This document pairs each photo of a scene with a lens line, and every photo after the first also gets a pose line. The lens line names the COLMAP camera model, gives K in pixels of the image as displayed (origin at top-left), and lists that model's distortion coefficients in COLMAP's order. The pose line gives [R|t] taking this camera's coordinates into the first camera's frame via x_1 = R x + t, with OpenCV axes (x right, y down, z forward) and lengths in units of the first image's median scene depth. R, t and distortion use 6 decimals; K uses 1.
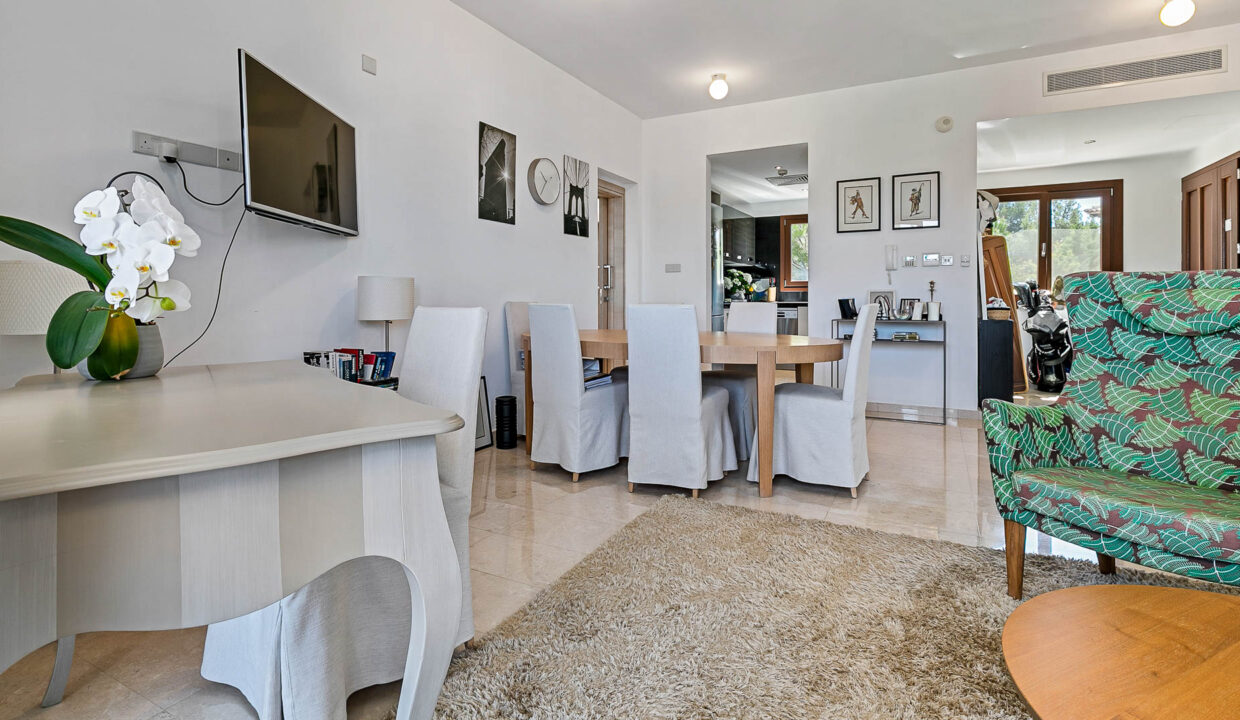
lens RADIAL K [[590.3, 0, 647.3], [0, 590.3, 297.1], [0, 0, 1]] dist [0.002751, -0.003381]
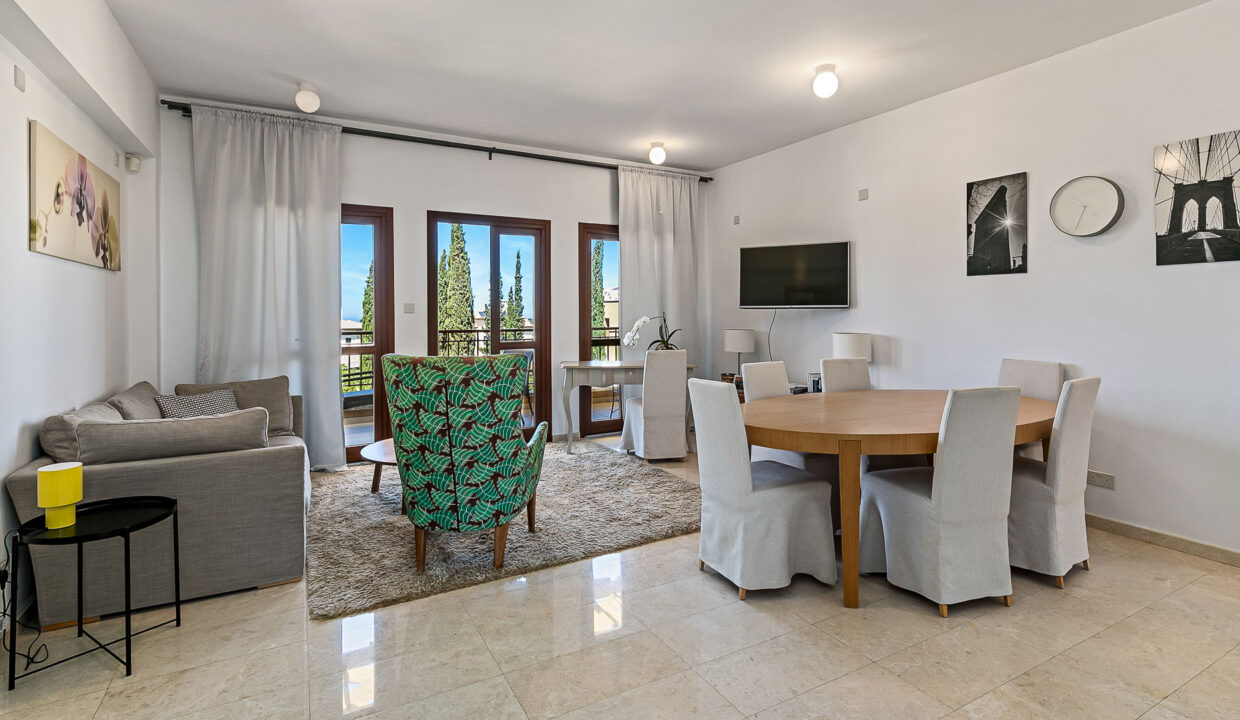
lens RADIAL K [[590.3, 0, 634.2], [0, 590.3, 314.6], [0, 0, 1]] dist [0.002751, -0.003381]
pose [[-0.556307, 0.006458, -0.830951, 0.694355], [0.006981, 0.999971, 0.003098, -0.055181], [0.830947, -0.004077, -0.556336, 0.830682]]
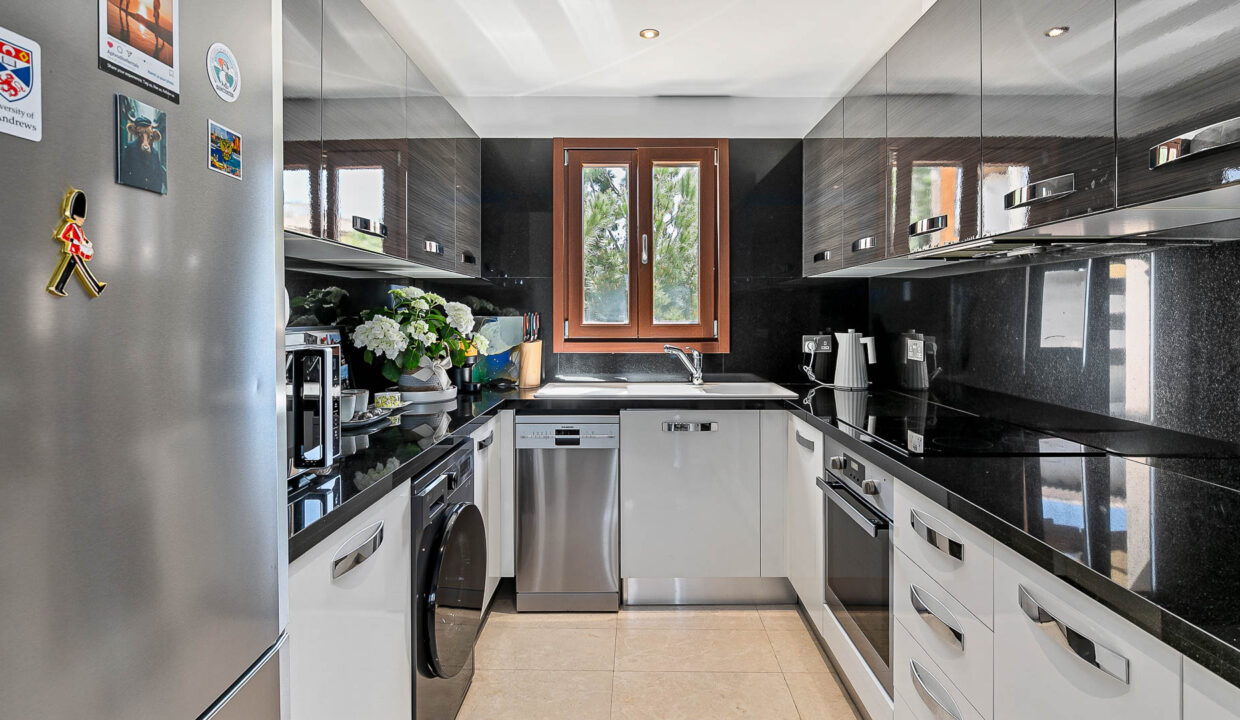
lens RADIAL K [[676.1, 0, 658.6], [0, 676.1, 315.0], [0, 0, 1]] dist [-0.018140, 0.000047]
pose [[0.896123, 0.002725, 0.443798, 0.175042], [-0.002785, 0.999996, -0.000518, -0.054681], [-0.443798, -0.000772, 0.896127, 1.045612]]
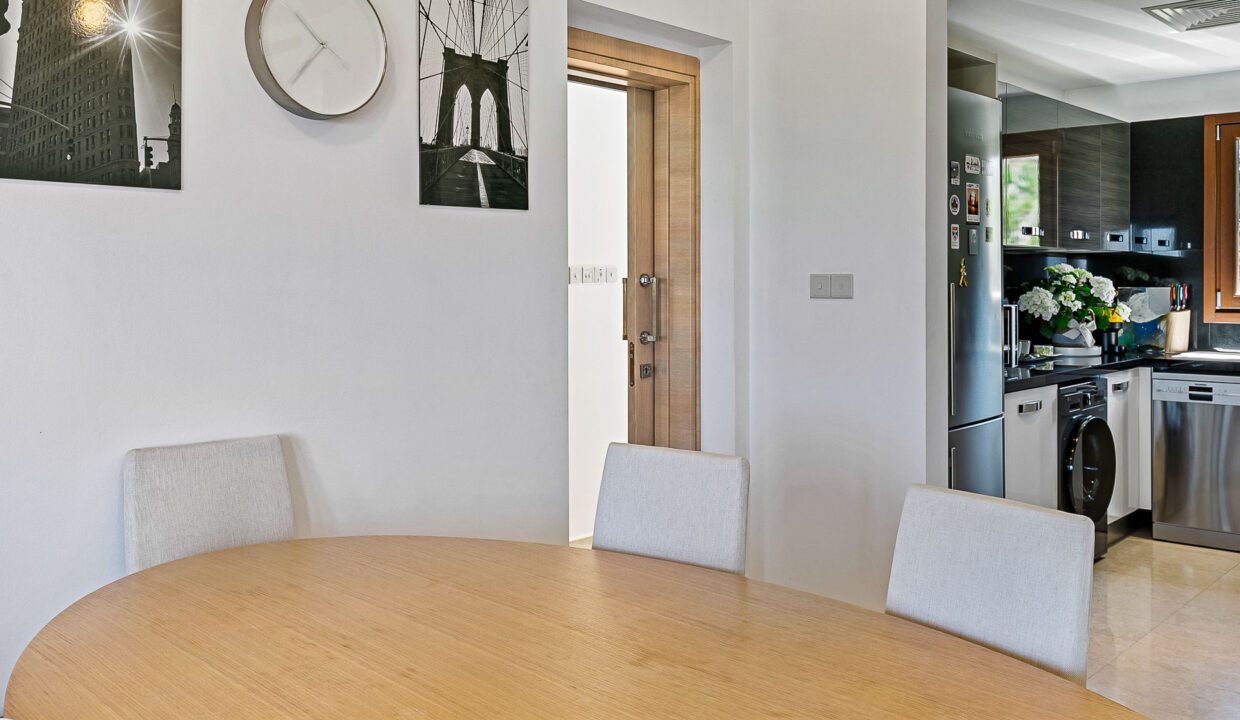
lens RADIAL K [[1062.3, 0, 614.5], [0, 1062.3, 286.8], [0, 0, 1]] dist [-0.002261, 0.006669]
pose [[0.953760, 0.002424, -0.300560, 0.127590], [0.000051, 0.999966, 0.008225, -0.063436], [0.300570, -0.007860, 0.953727, 0.450414]]
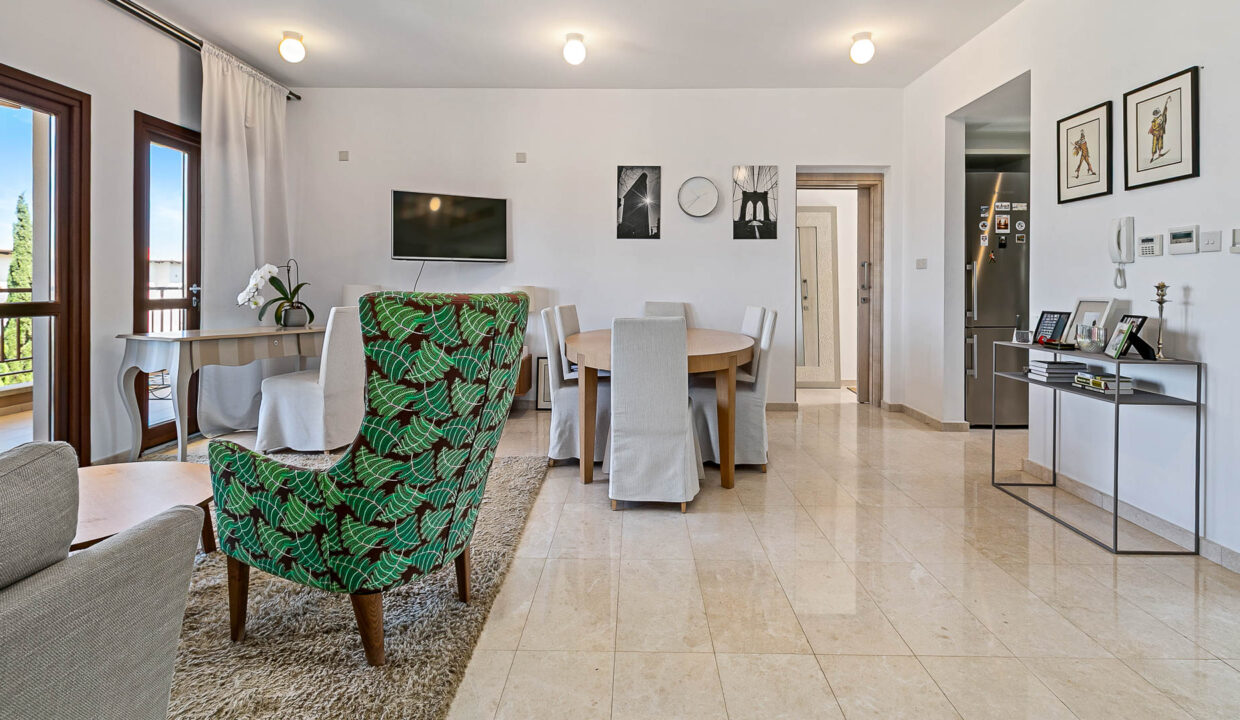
lens RADIAL K [[590.3, 0, 606.2], [0, 590.3, 288.4], [0, 0, 1]] dist [0.002751, -0.003381]
pose [[0.428995, 0.007414, -0.903277, 0.692700], [-0.003444, 0.999972, 0.006572, -0.022442], [0.903300, 0.000292, 0.429008, 0.308729]]
